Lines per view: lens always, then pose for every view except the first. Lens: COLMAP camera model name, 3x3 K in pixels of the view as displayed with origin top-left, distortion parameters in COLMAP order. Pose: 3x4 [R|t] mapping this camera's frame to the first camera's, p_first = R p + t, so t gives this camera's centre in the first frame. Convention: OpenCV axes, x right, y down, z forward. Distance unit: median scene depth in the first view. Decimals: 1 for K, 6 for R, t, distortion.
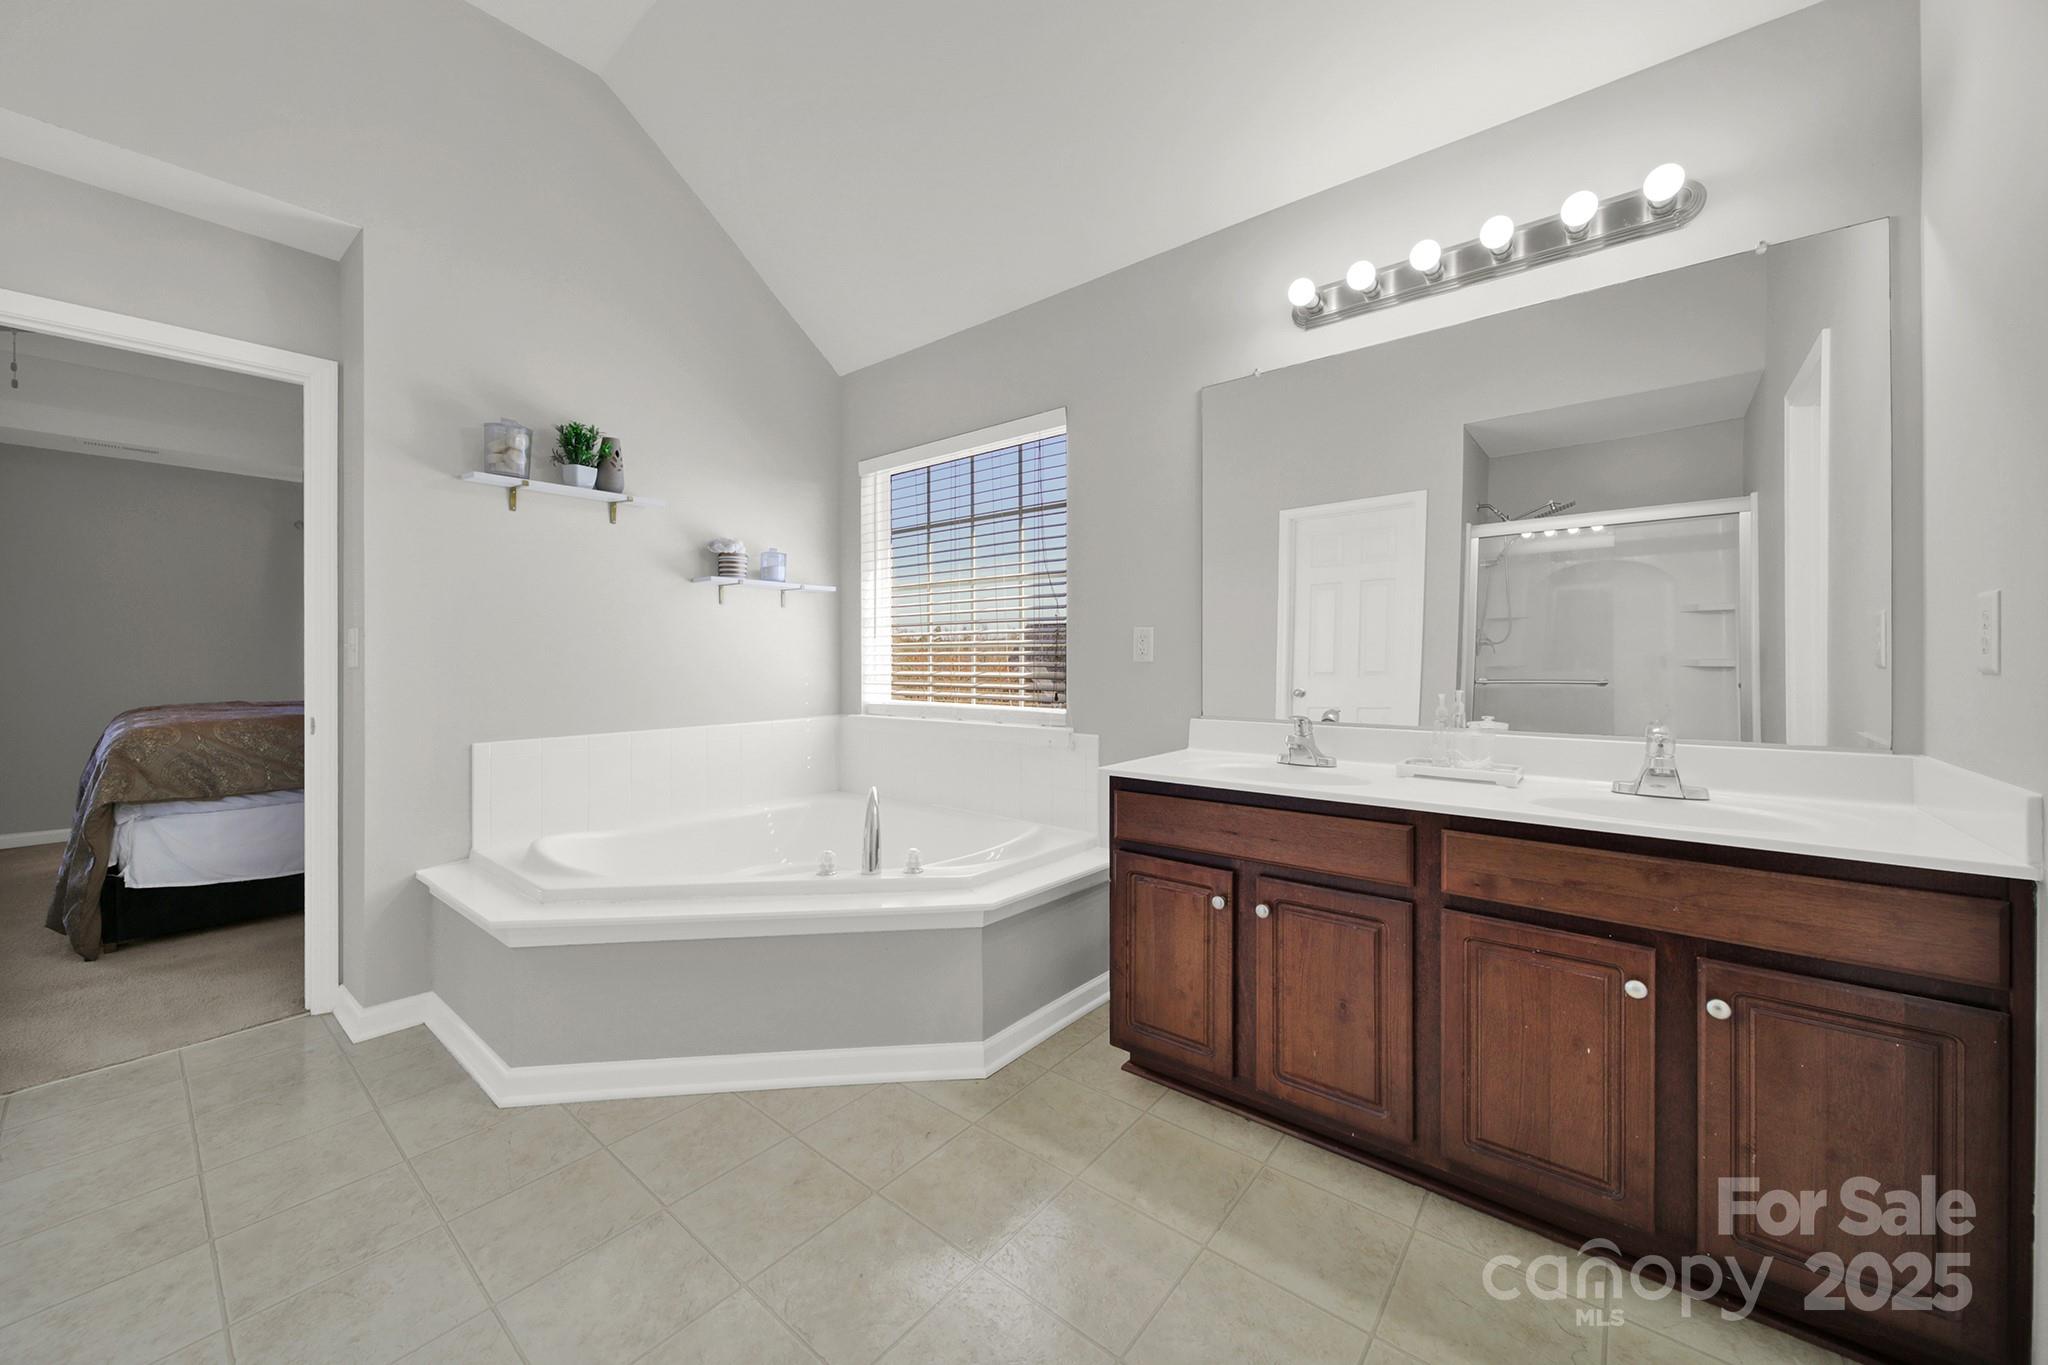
lens RADIAL K [[742.9, 0, 1023.5], [0, 742.9, 670.7], [0, 0, 1]] dist [0.002788, -0.000927]
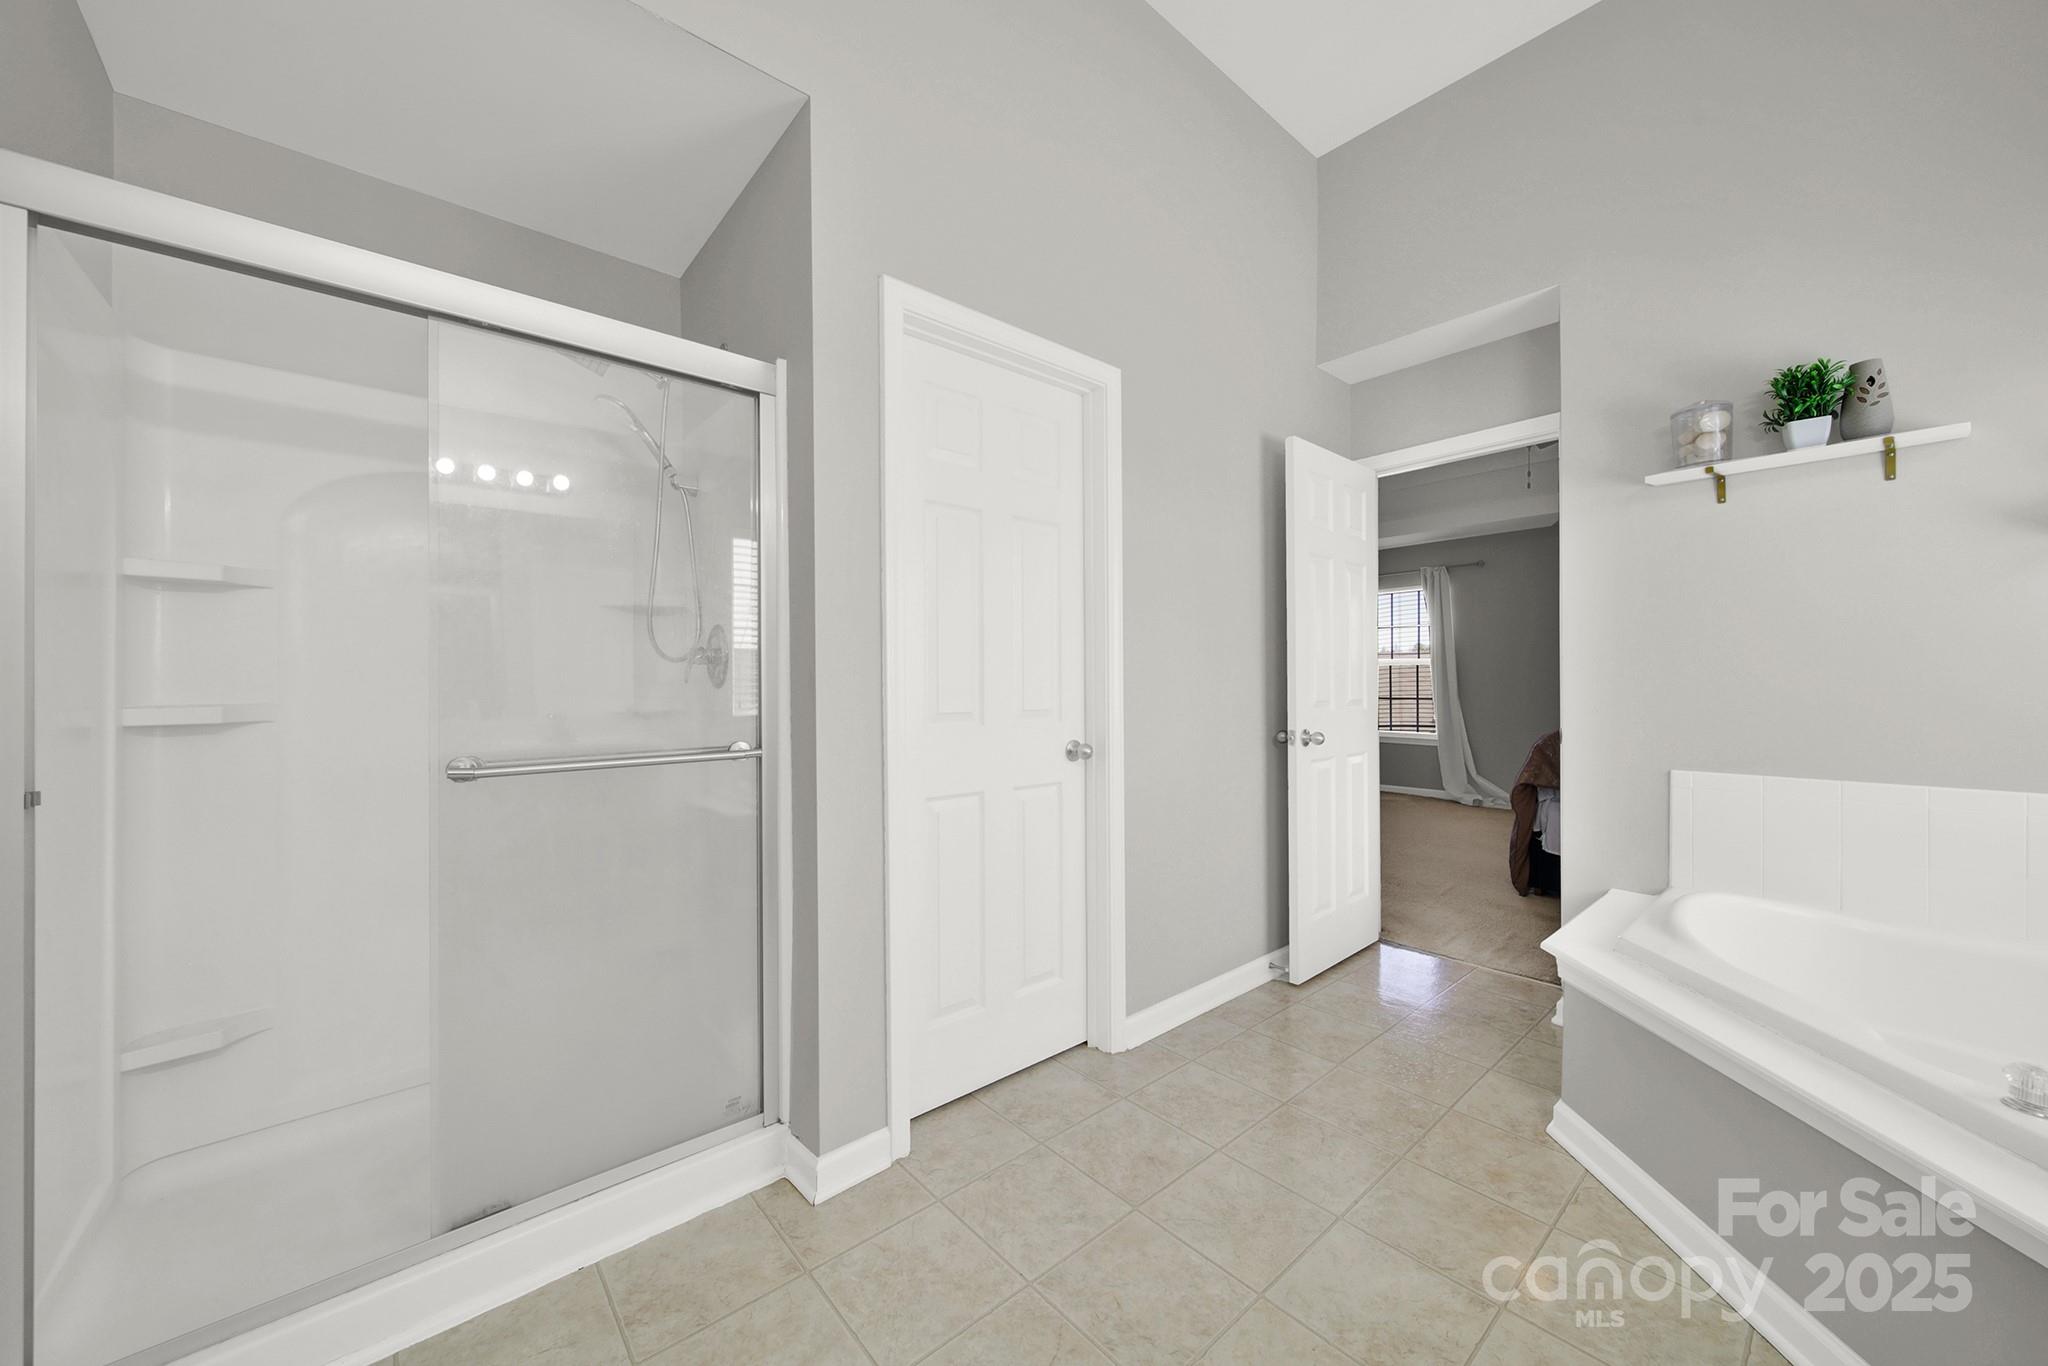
lens RADIAL K [[742.9, 0, 1019.2], [0, 742.9, 676.4], [0, 0, 1]] dist [0.002788, -0.000927]
pose [[-0.171464, -0.002448, -0.985187, 0.302607], [-0.009196, 0.999957, -0.000885, -0.008065], [0.985148, 0.008909, -0.171479, 0.369865]]
